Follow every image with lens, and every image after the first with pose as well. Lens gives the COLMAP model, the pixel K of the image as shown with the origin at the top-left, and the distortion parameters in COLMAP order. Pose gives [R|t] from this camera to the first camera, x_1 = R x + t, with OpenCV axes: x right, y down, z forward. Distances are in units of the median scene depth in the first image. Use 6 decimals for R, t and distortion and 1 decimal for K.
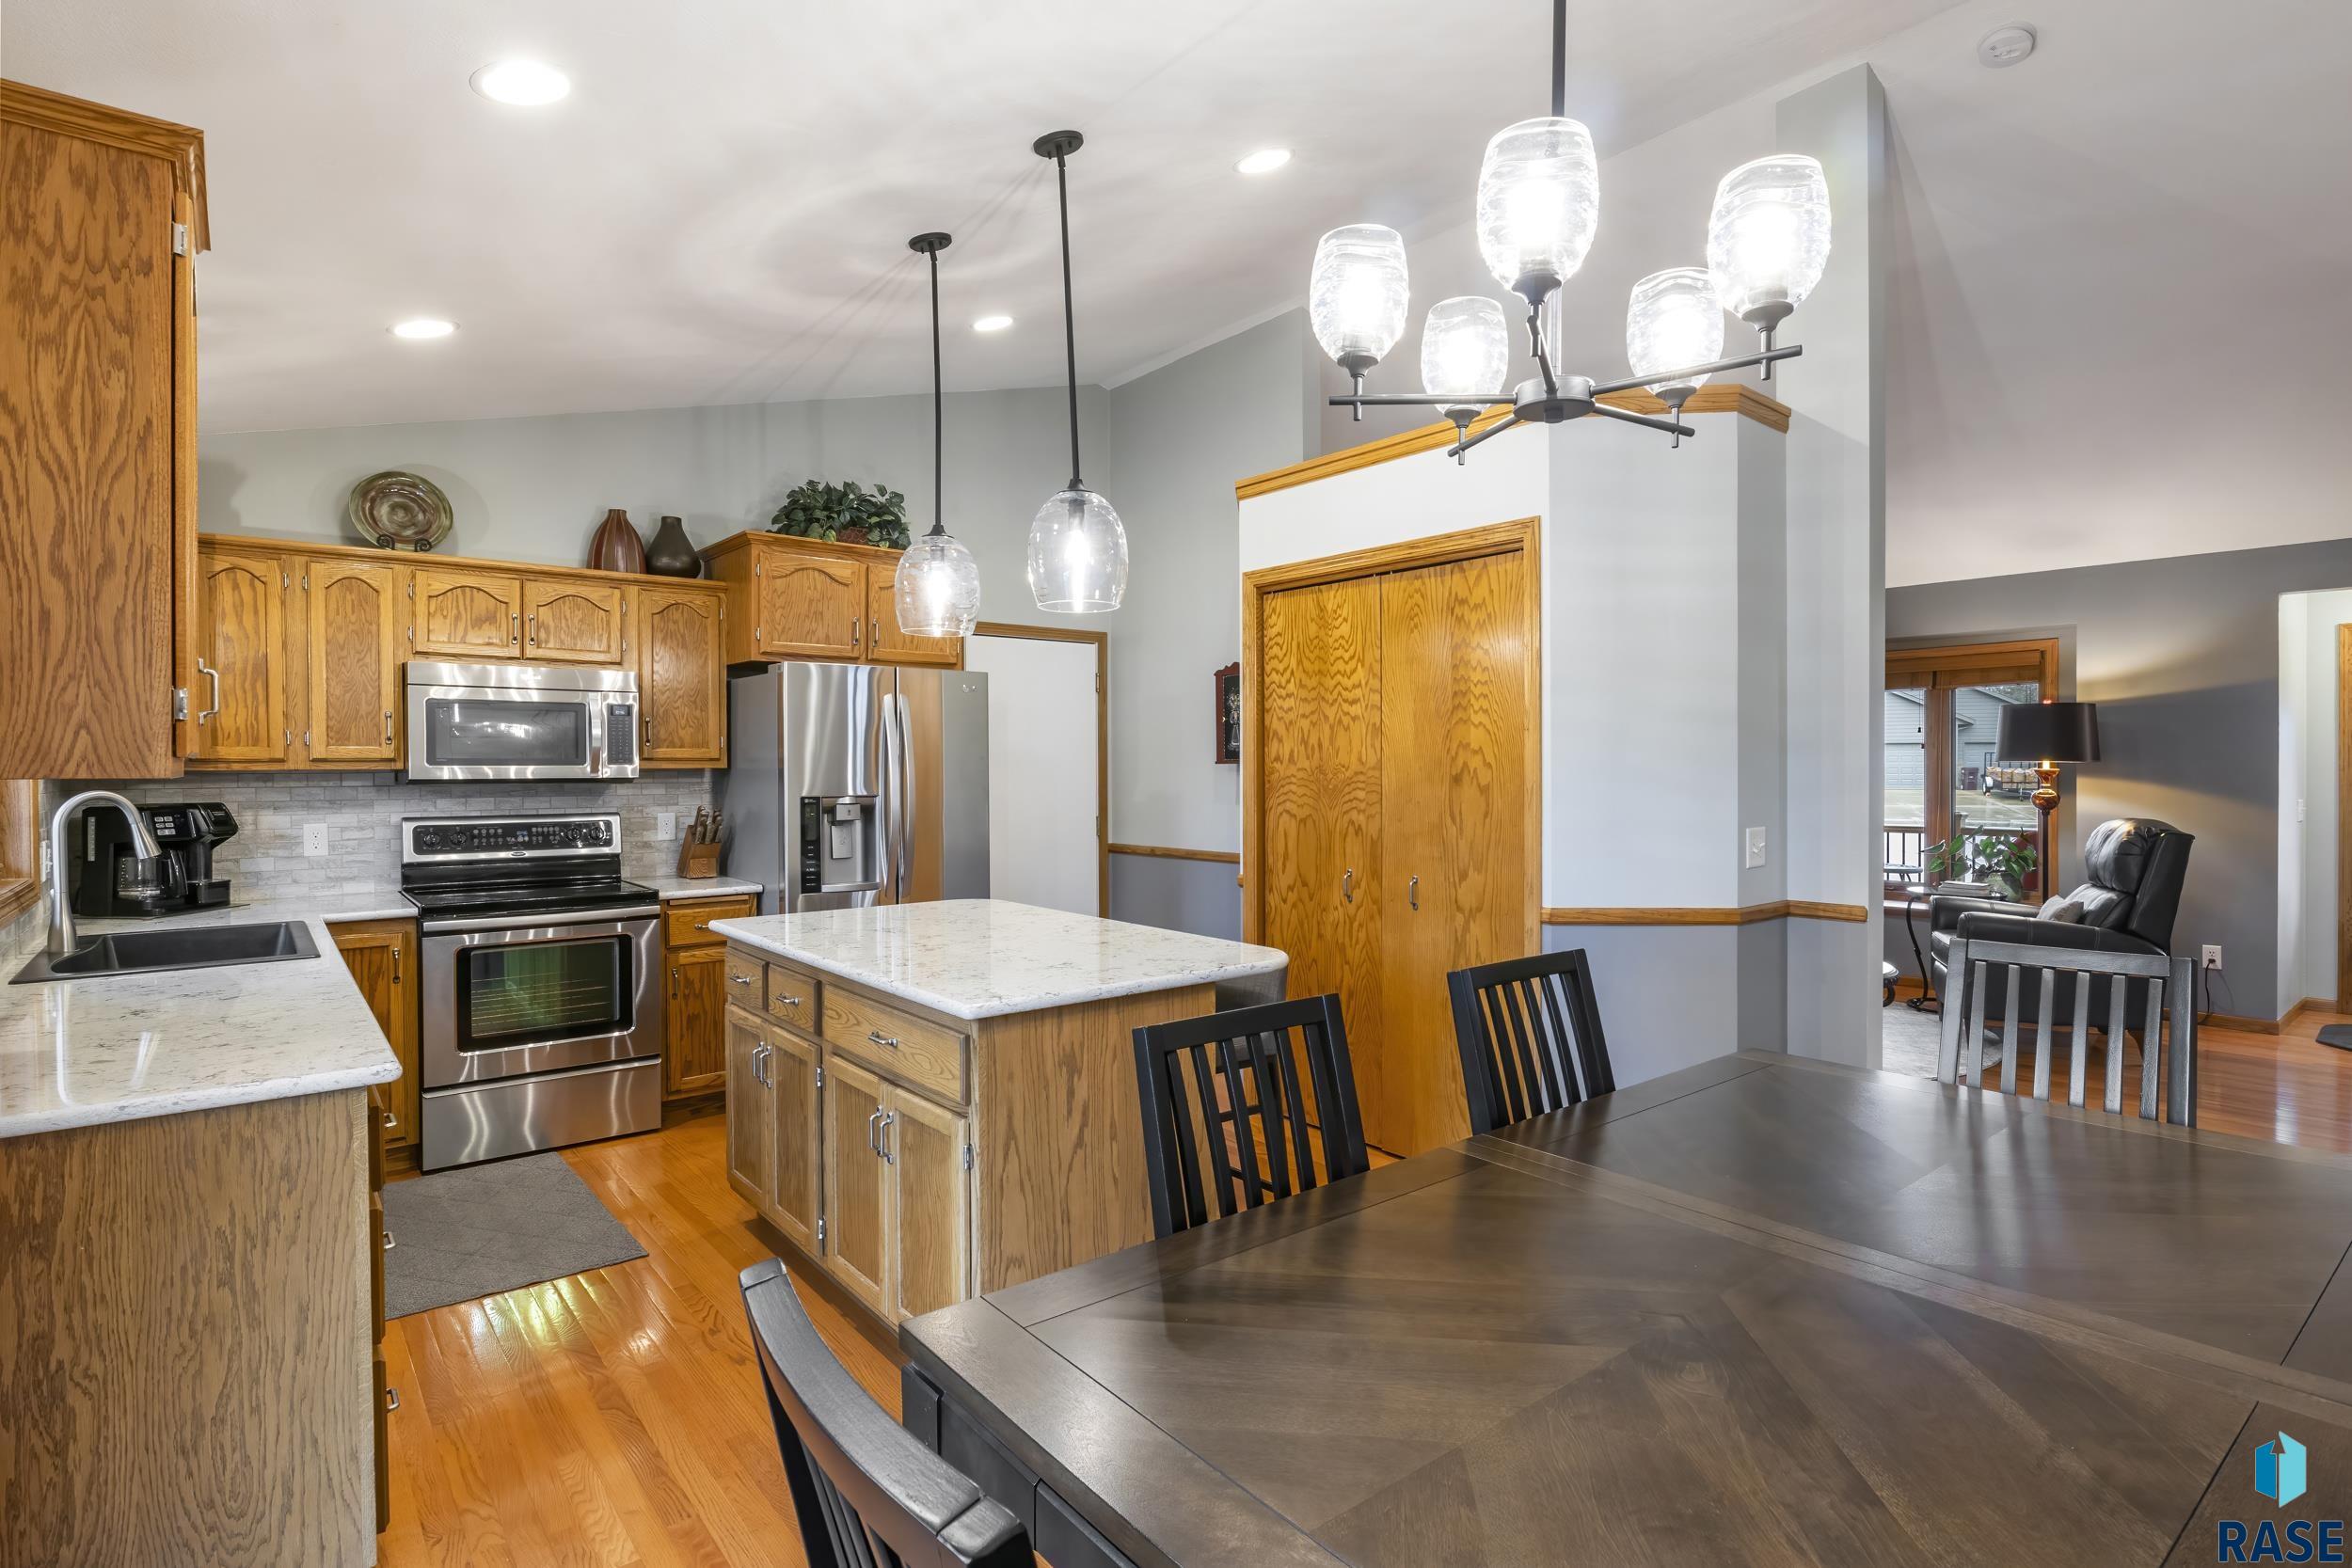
lens RADIAL K [[1174.1, 0, 1189.1], [0, 1174.1, 781.0], [0, 0, 1]] dist [-0.008734, 0.000052]
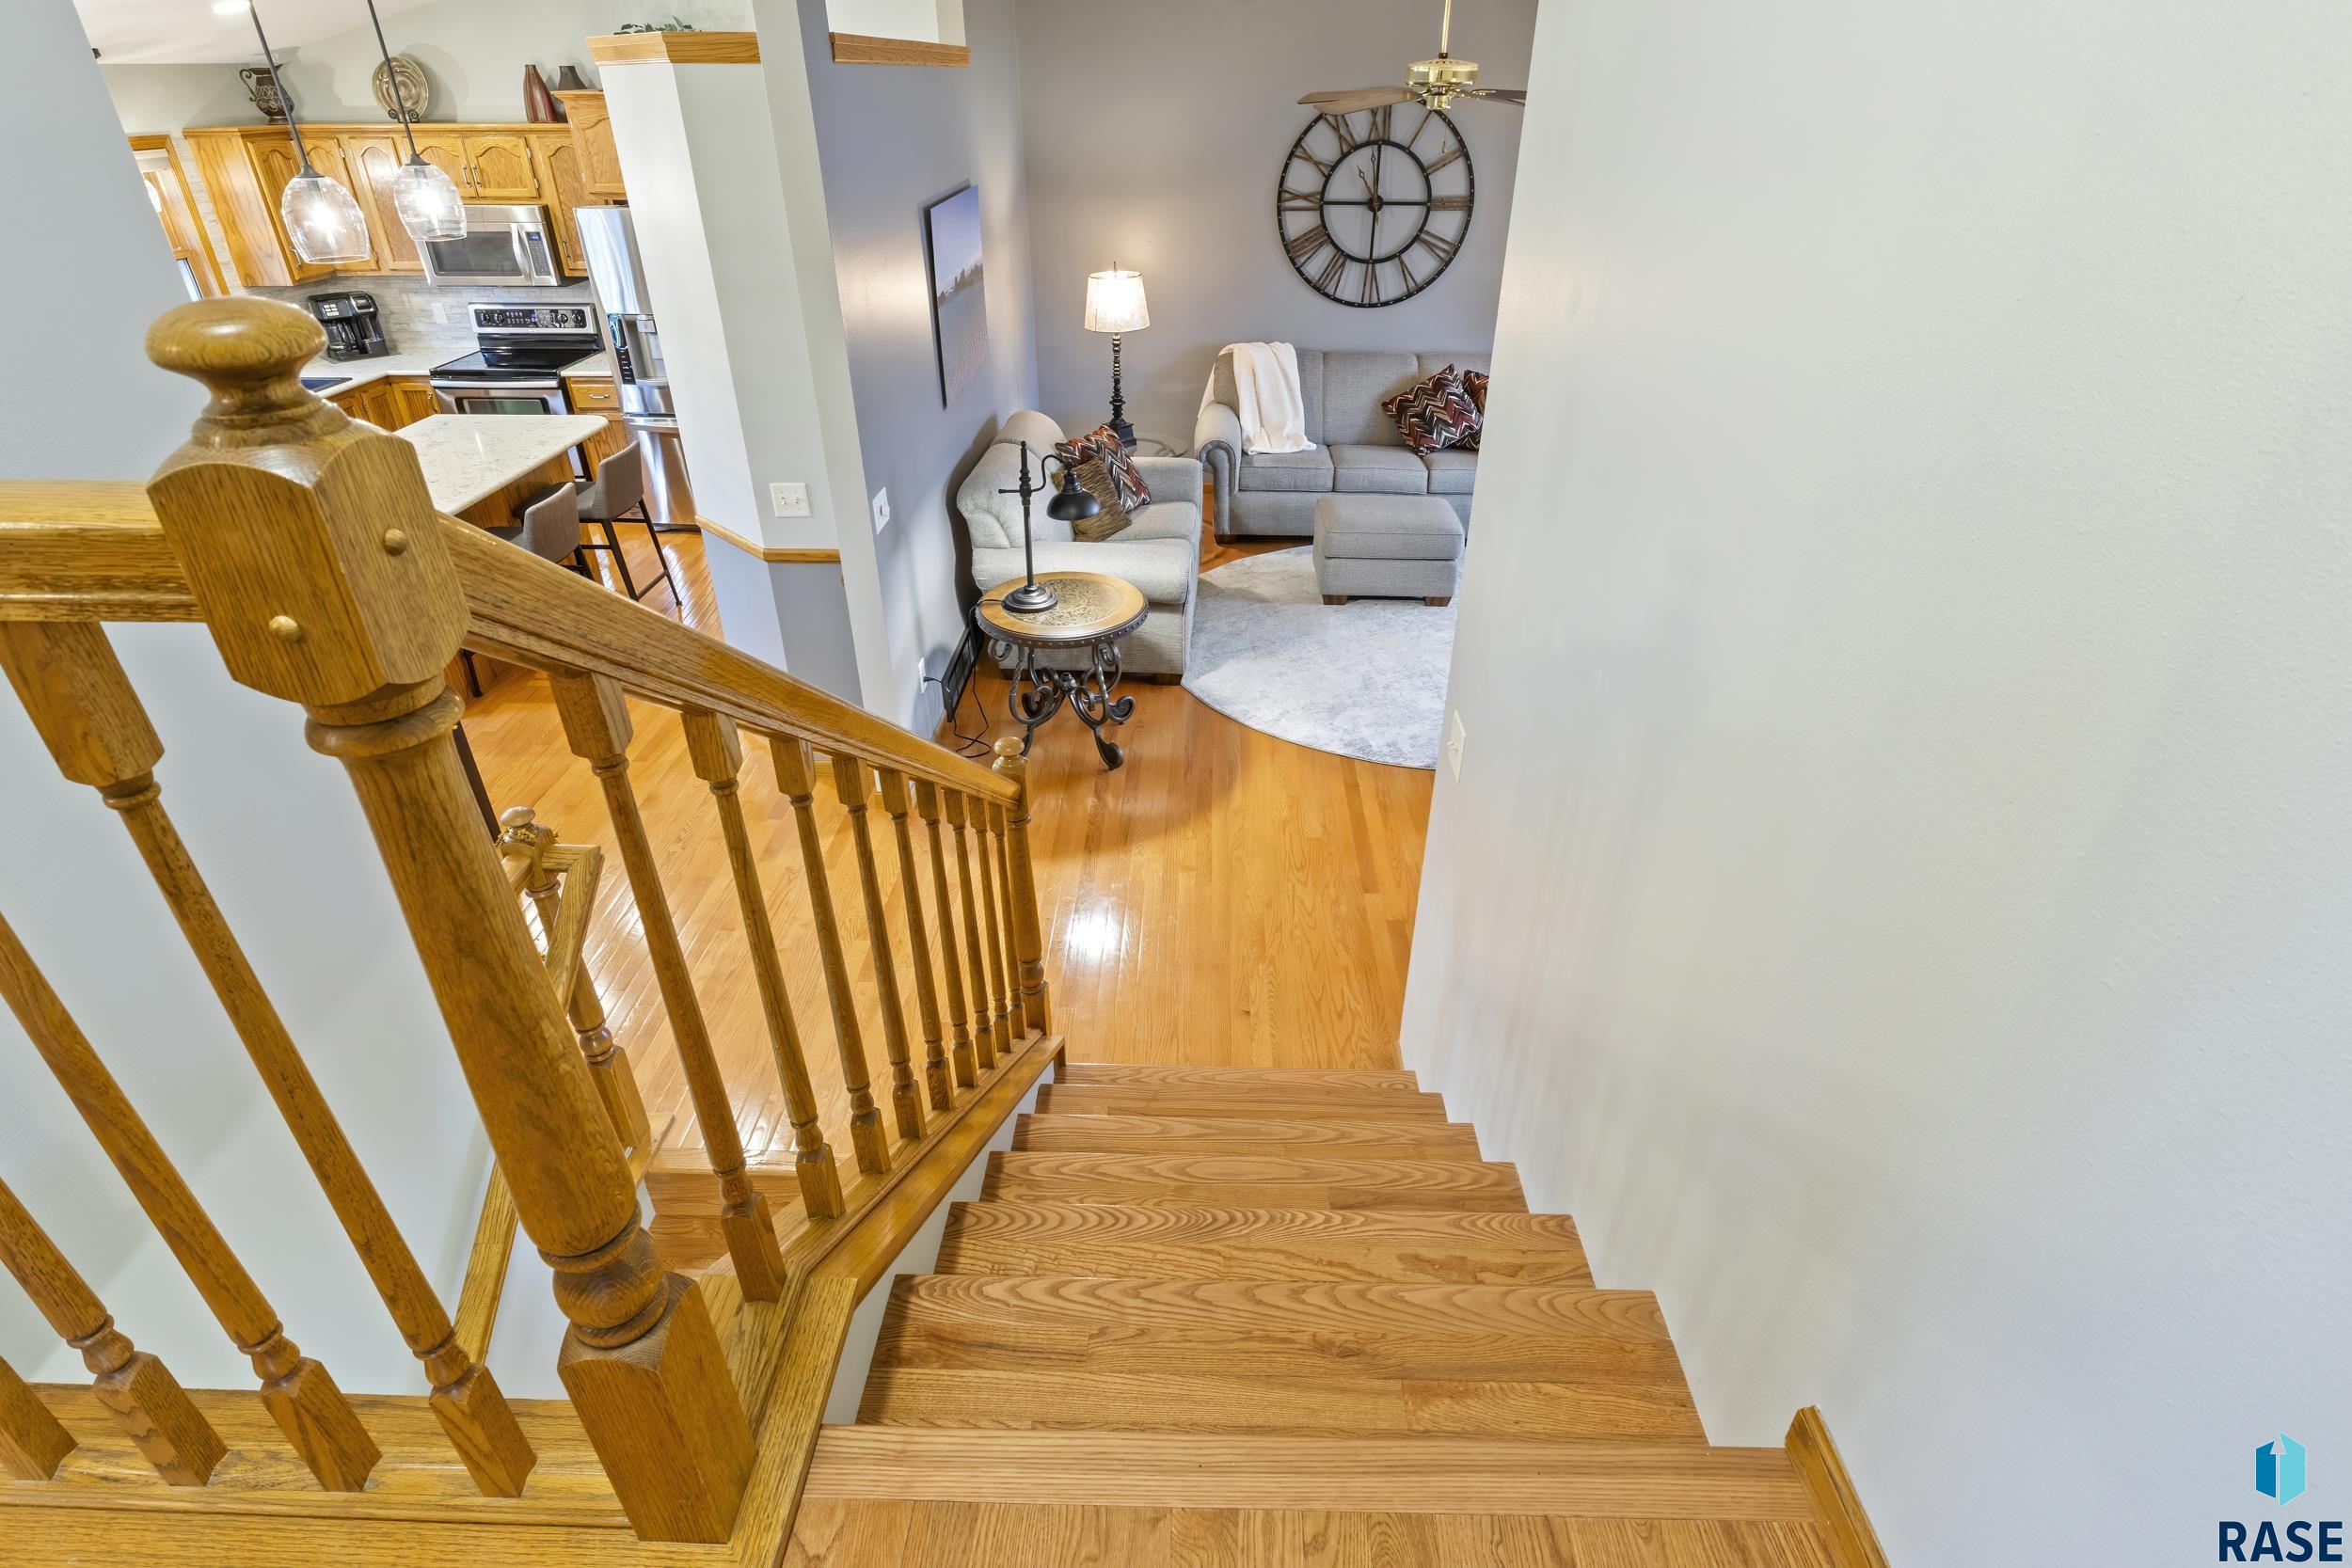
lens RADIAL K [[1174.1, 0, 1194.8], [0, 1174.1, 784.8], [0, 0, 1]] dist [-0.008734, 0.000052]
pose [[0.762302, 0.344054, -0.548199, 1.218783], [-0.015803, 0.856646, 0.515662, -0.246780], [0.647028, -0.384427, 0.658460, 0.311972]]
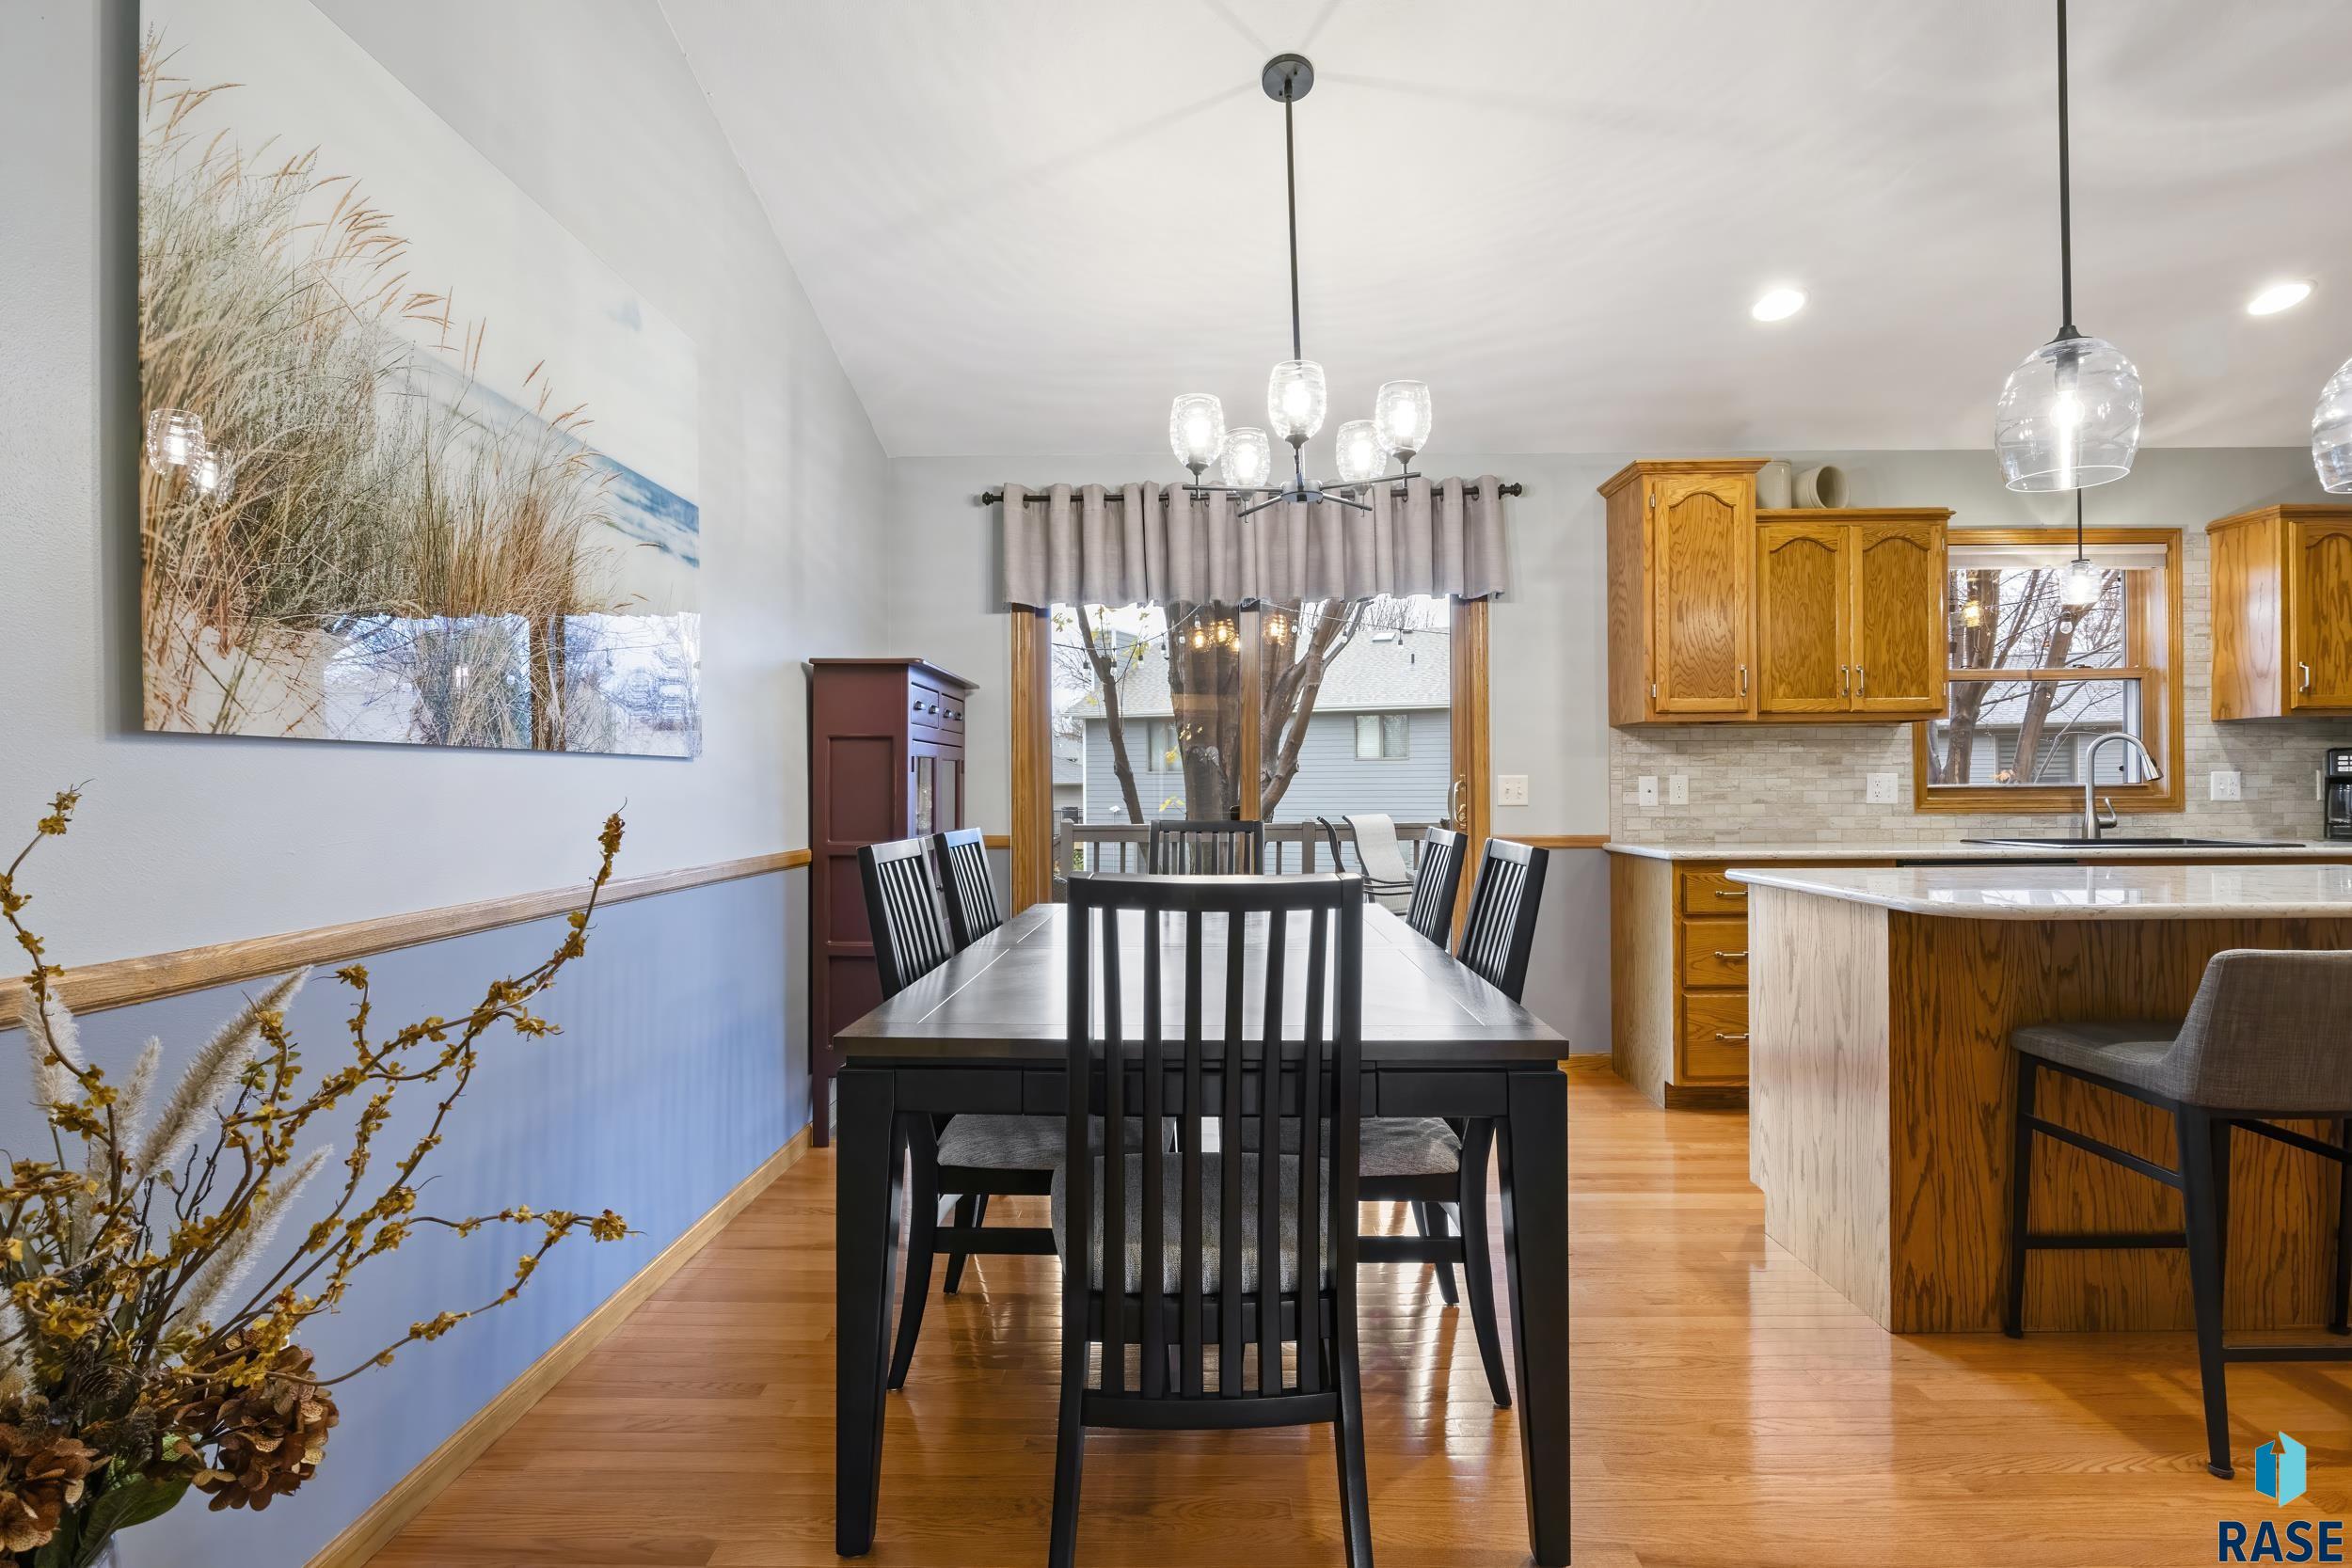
lens RADIAL K [[1174.1, 0, 1167.2], [0, 1174.1, 782.0], [0, 0, 1]] dist [-0.008734, 0.000052]
pose [[-0.645703, 0.004031, -0.763578, 0.640344], [-0.001124, 0.999980, 0.006230, 0.041879], [0.763588, 0.004881, -0.645686, 0.709203]]
